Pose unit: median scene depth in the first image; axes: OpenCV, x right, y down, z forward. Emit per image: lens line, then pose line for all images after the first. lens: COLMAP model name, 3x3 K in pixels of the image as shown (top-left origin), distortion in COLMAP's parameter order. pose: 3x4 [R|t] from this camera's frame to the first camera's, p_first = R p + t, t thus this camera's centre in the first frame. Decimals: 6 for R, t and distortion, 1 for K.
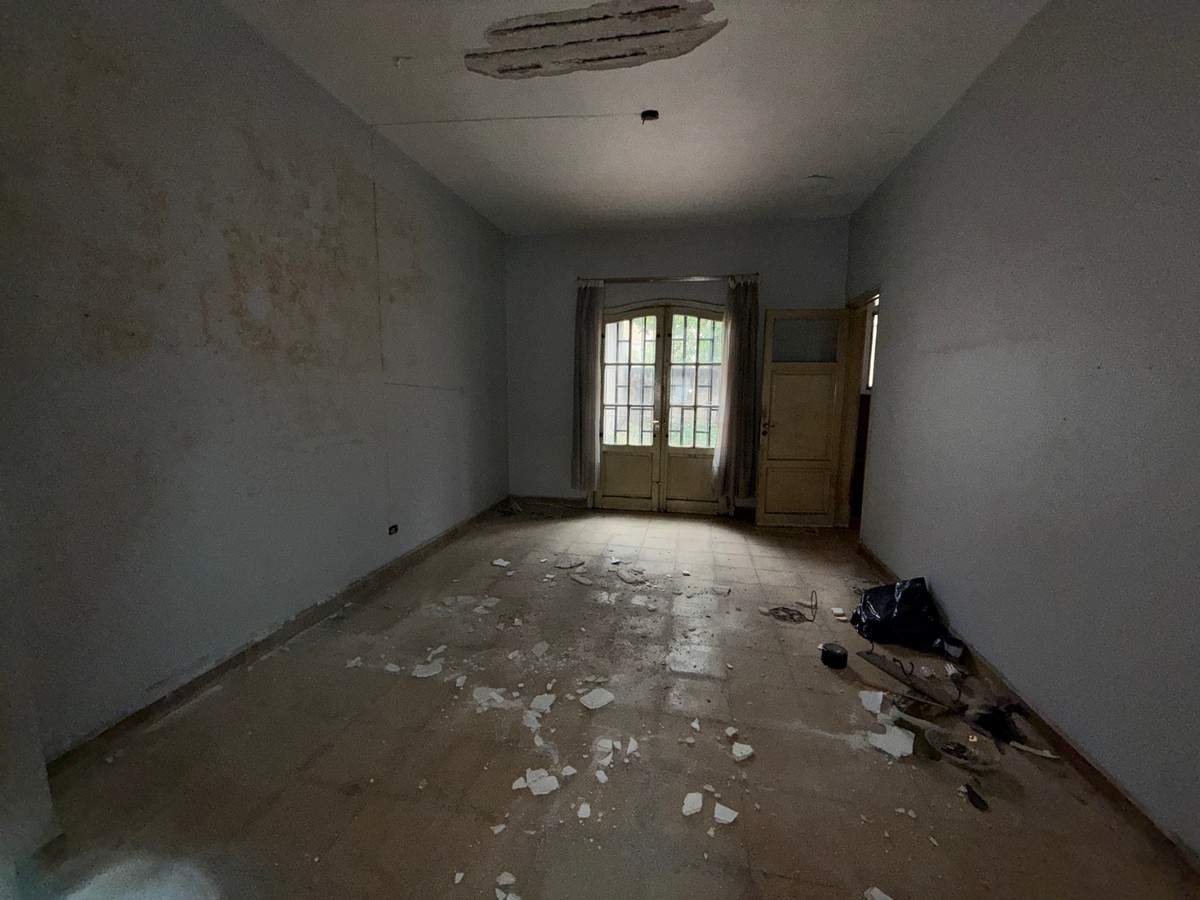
lens RADIAL K [[478.2, 0, 599.0], [0, 478.2, 442.6], [0, 0, 1]] dist [0.001679, -0.000788]
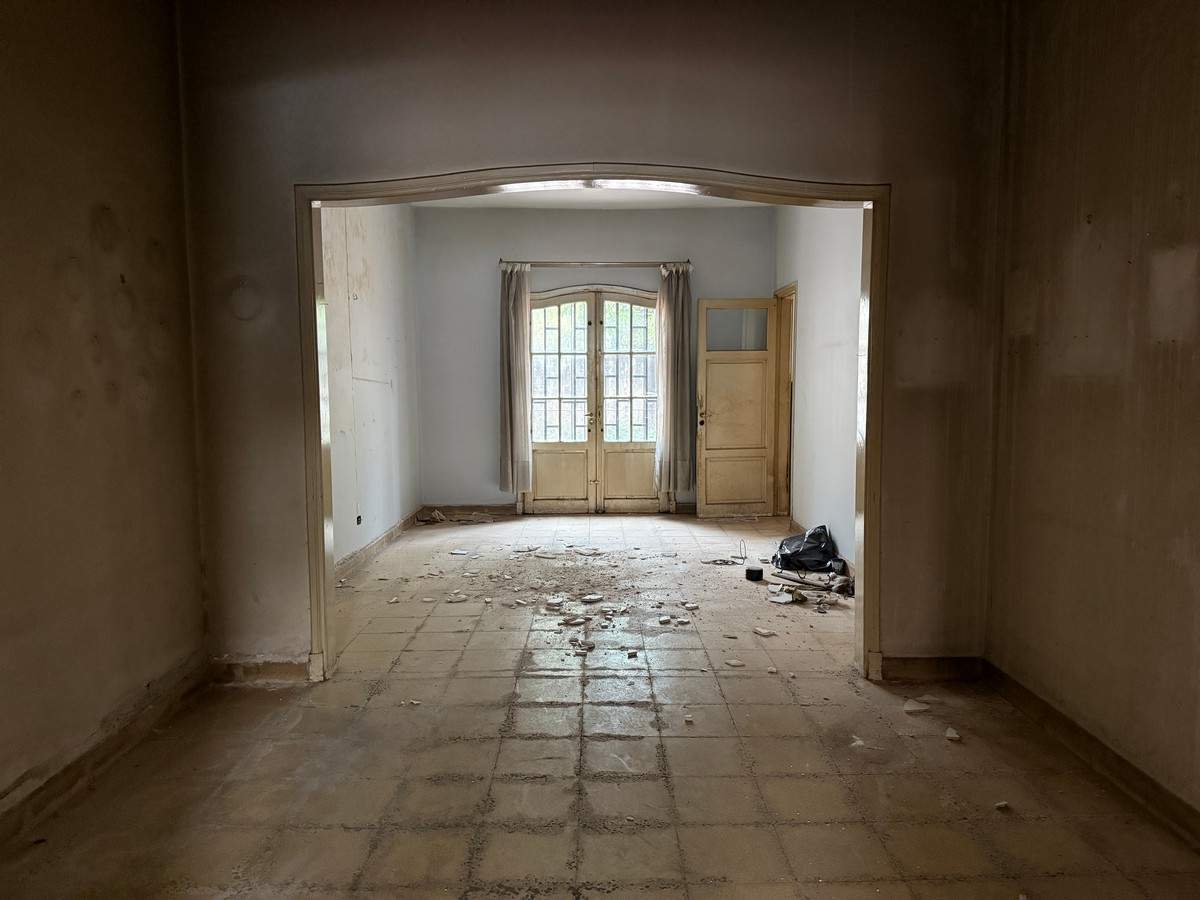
lens RADIAL K [[837.0, 0, 598.4], [0, 837.0, 452.5], [0, 0, 1]] dist [0.012207, 0.000195]
pose [[0.979571, -0.031433, 0.198626, -0.190230], [0.037098, 0.999002, -0.024867, 0.069288], [-0.197646, 0.031728, 0.979760, -0.591671]]
